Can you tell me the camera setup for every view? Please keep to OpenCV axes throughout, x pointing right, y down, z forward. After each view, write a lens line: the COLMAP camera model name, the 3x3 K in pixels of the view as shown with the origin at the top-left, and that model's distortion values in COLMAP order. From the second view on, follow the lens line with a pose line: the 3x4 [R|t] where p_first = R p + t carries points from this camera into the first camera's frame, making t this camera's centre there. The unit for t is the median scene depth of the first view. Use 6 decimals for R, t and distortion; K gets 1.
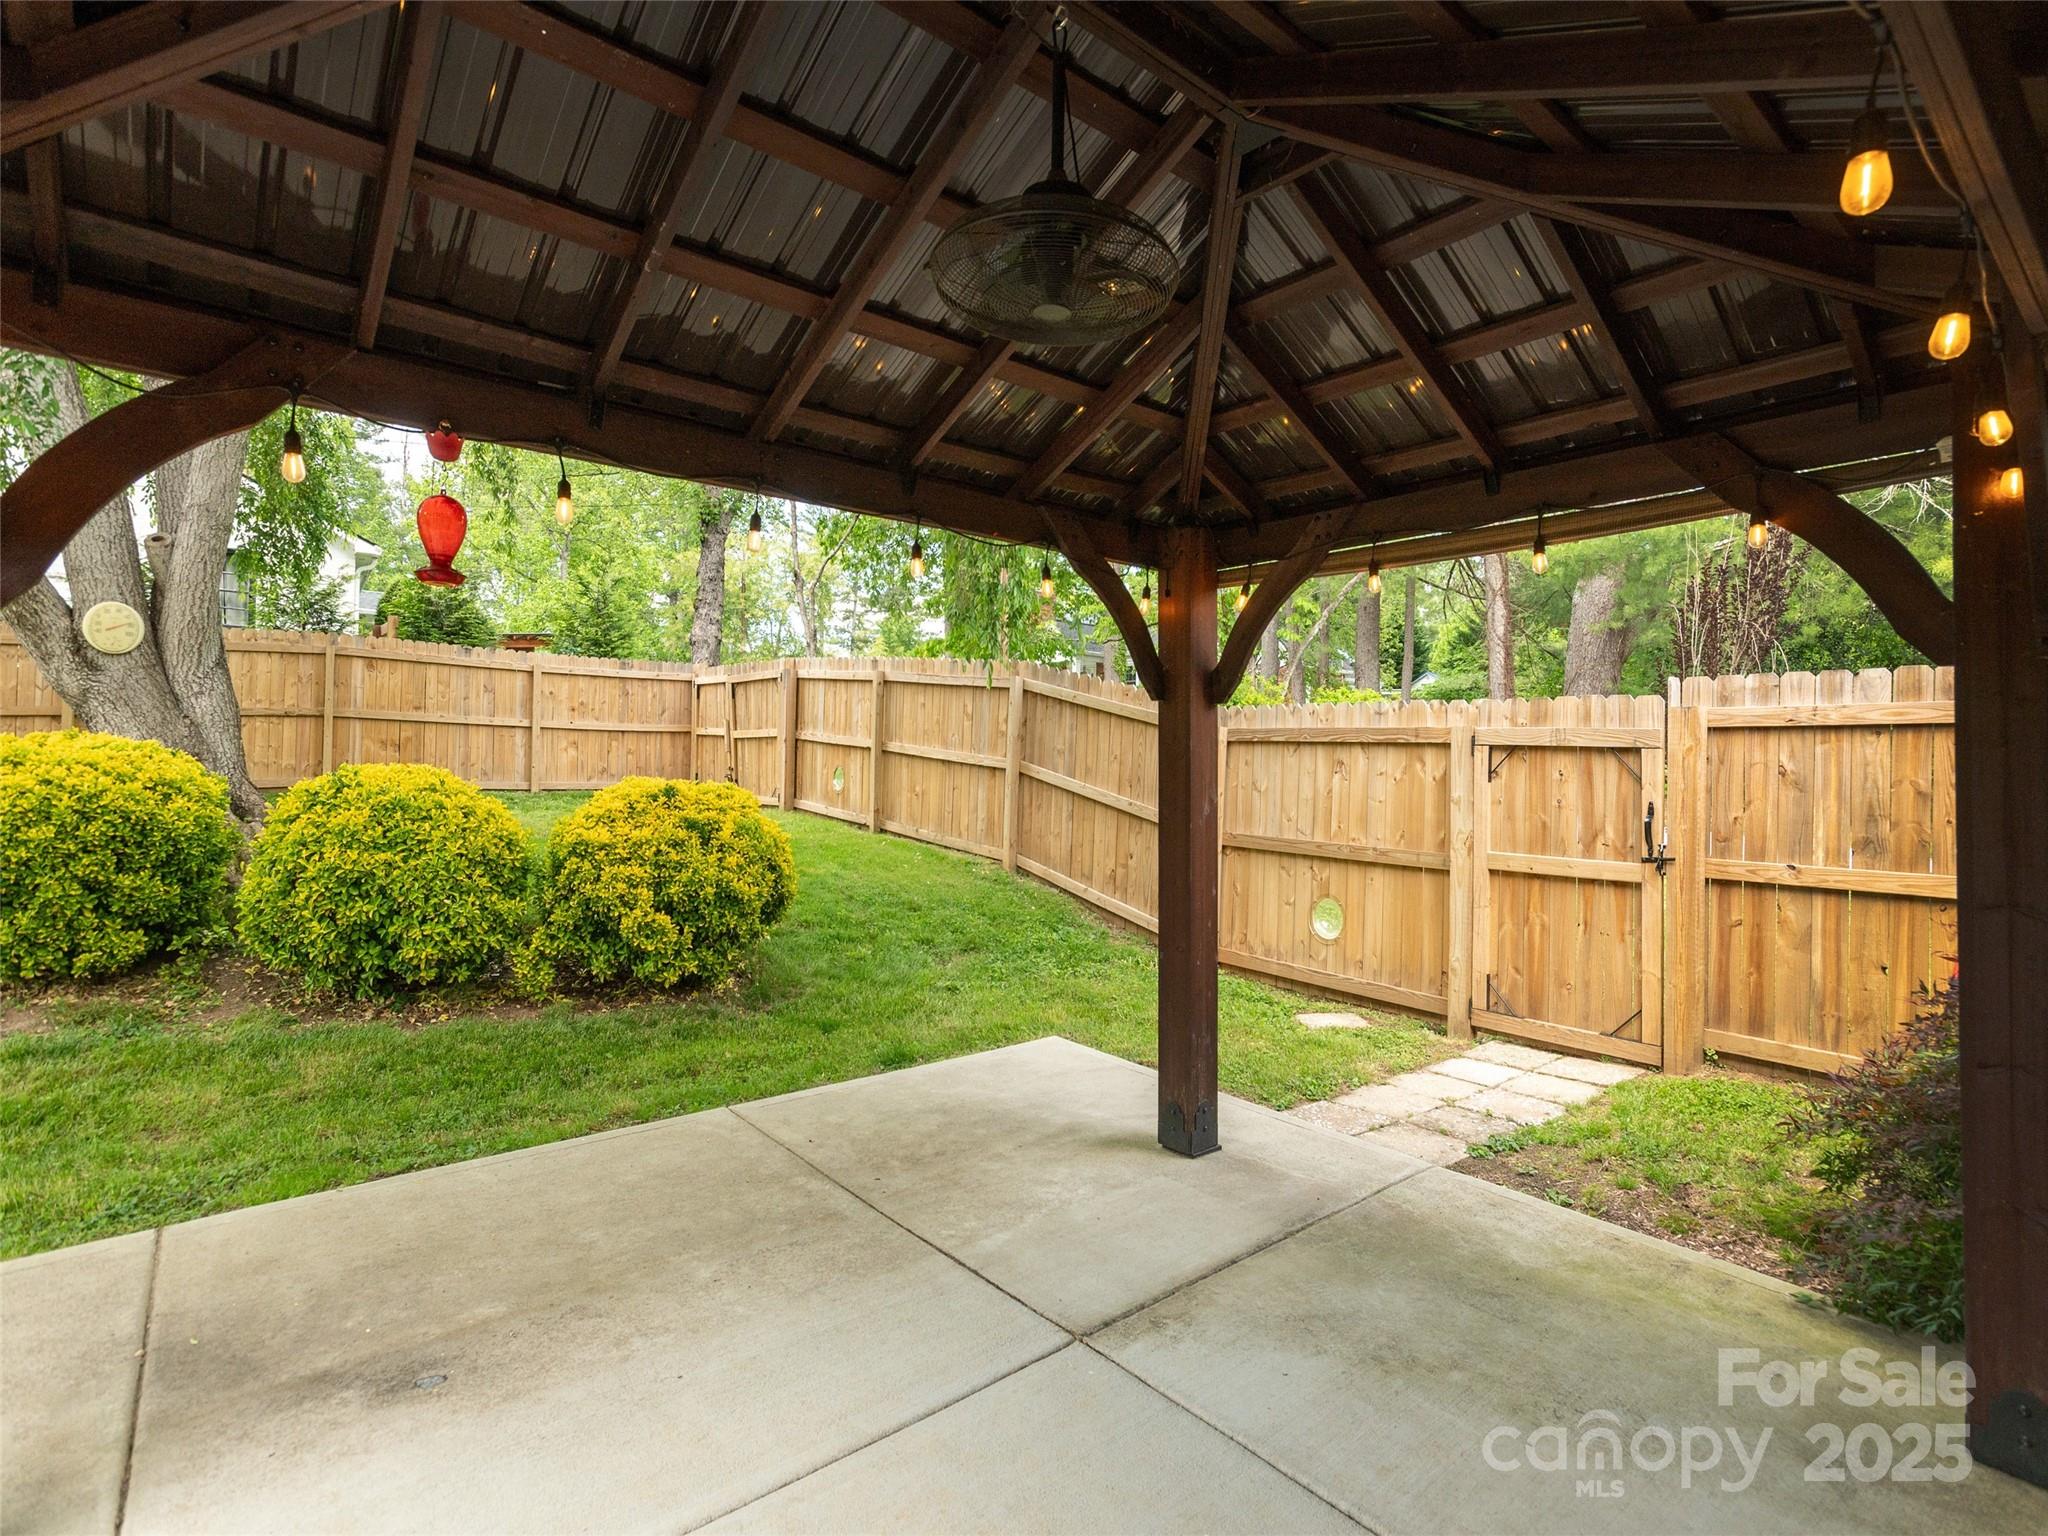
lens RADIAL K [[1004.9, 0, 1037.7], [0, 1004.9, 752.2], [0, 0, 1]] dist [-0.011477, 0.006674]
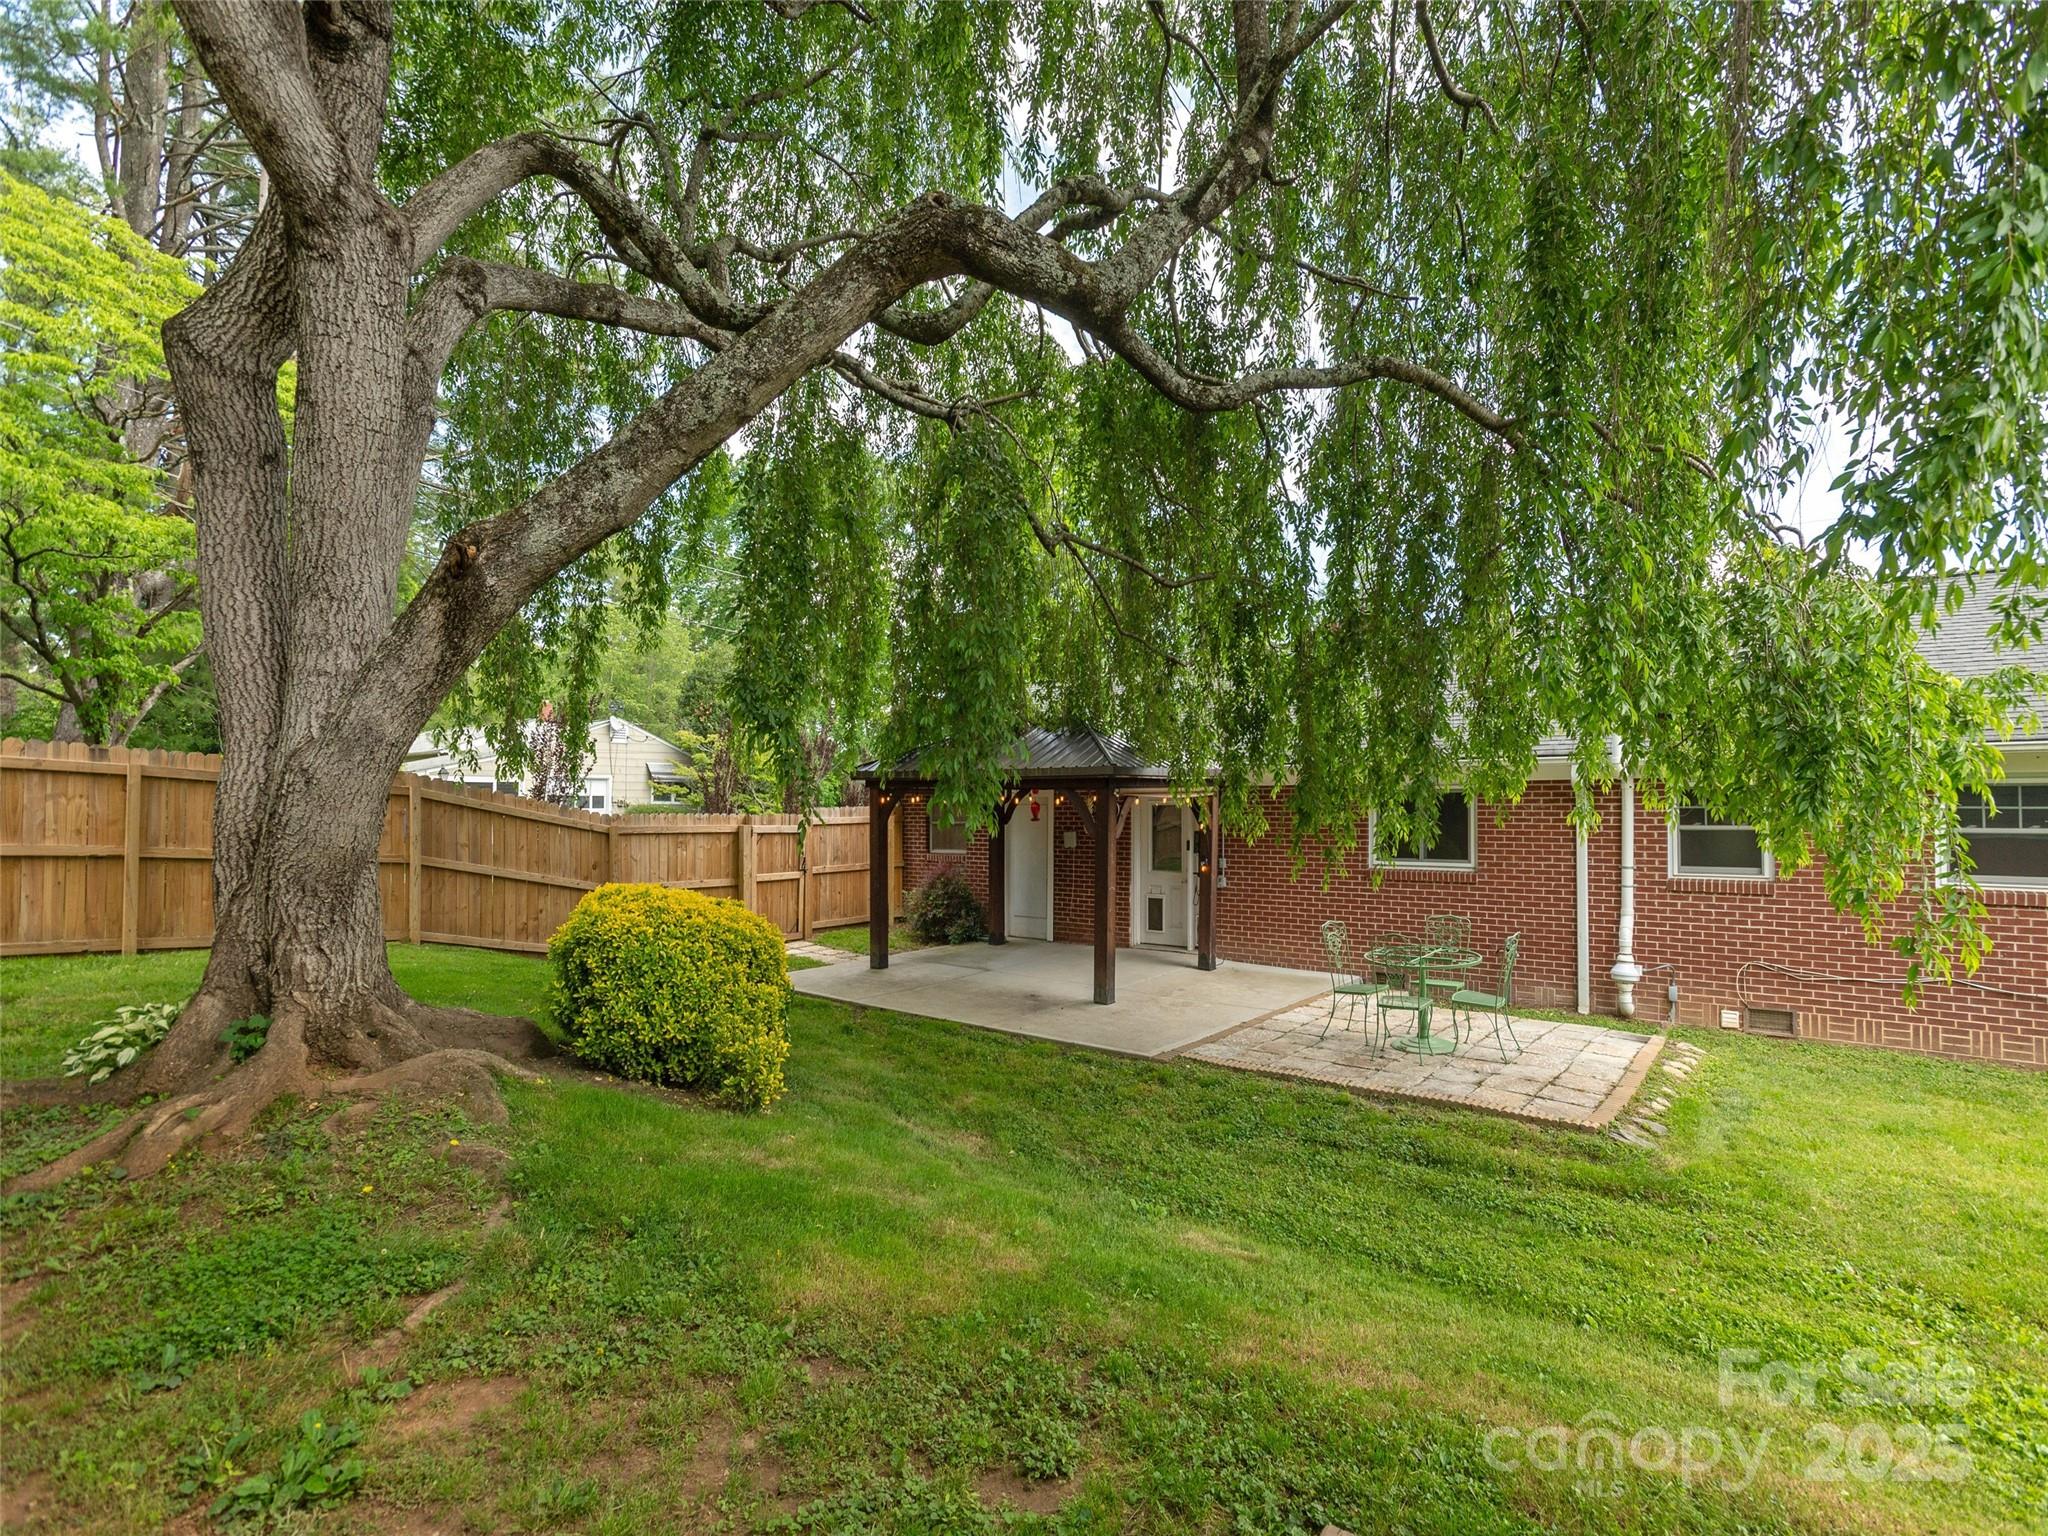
lens RADIAL K [[1004.9, 0, 1024.1], [0, 1004.9, 776.6], [0, 0, 1]] dist [-0.011477, 0.006674]
pose [[-0.225887, 0.001925, 0.974152, -2.214211], [-0.019194, 0.999795, -0.006426, -0.149435], [-0.973964, -0.020149, -0.225804, 0.913026]]
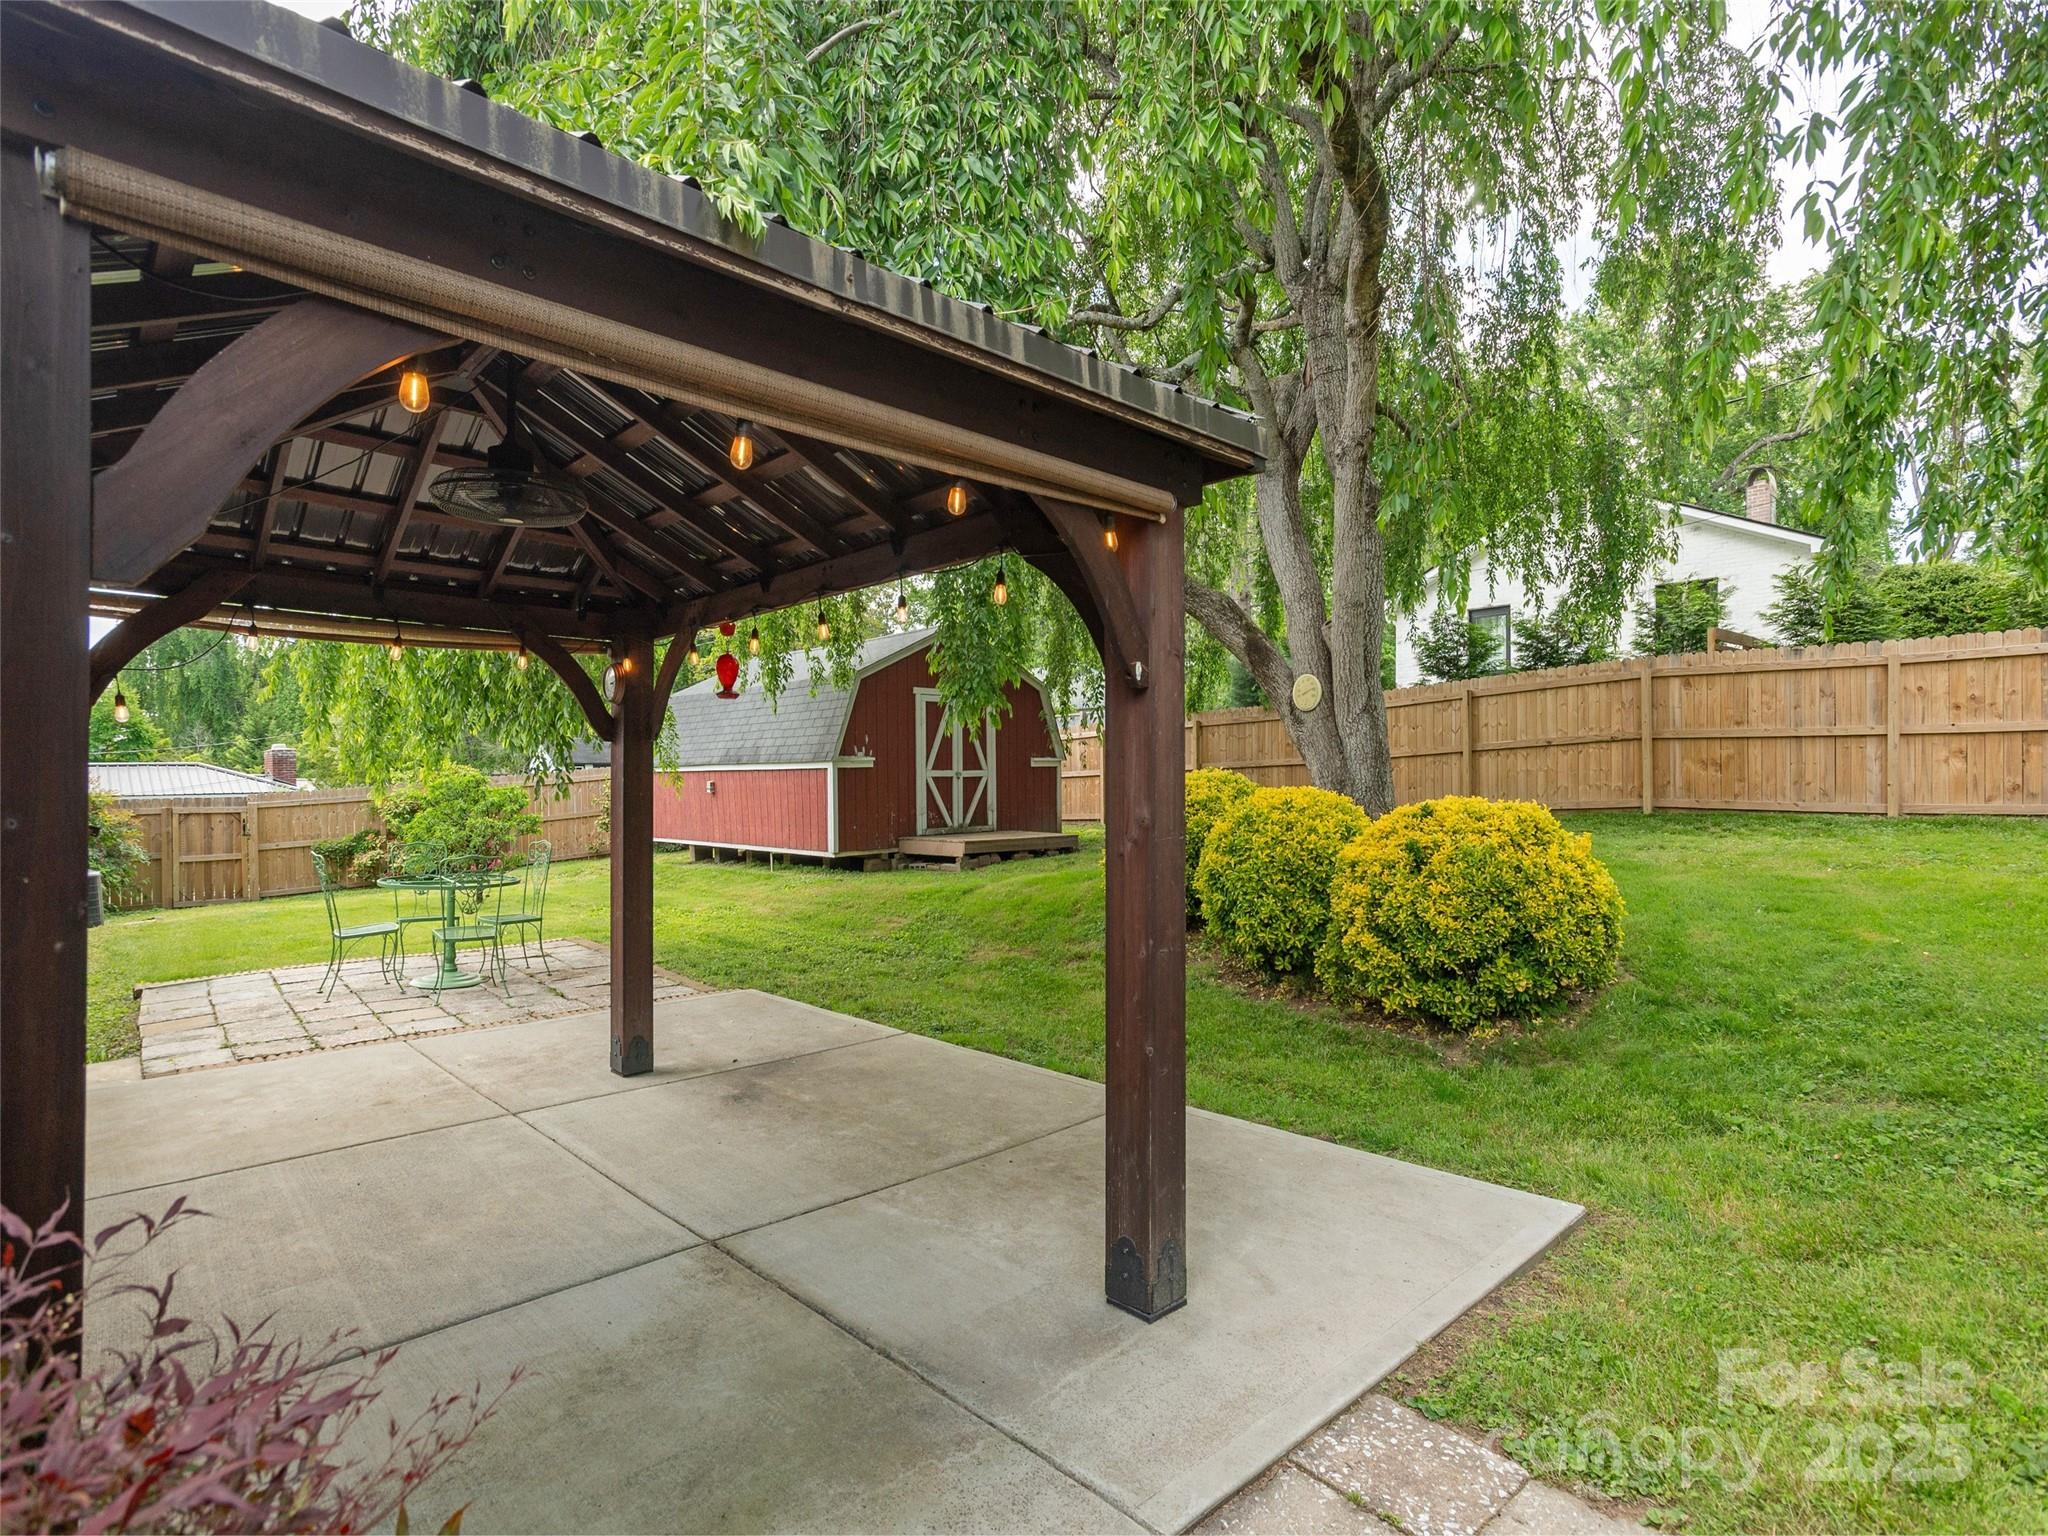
lens RADIAL K [[1004.9, 0, 959.5], [0, 1004.9, 760.7], [0, 0, 1]] dist [-0.011477, 0.006674]
pose [[0.046199, -0.043891, -0.997968, 0.623653], [0.026722, 0.998731, -0.042687, 0.024481], [0.998575, -0.024696, 0.047314, 0.598369]]
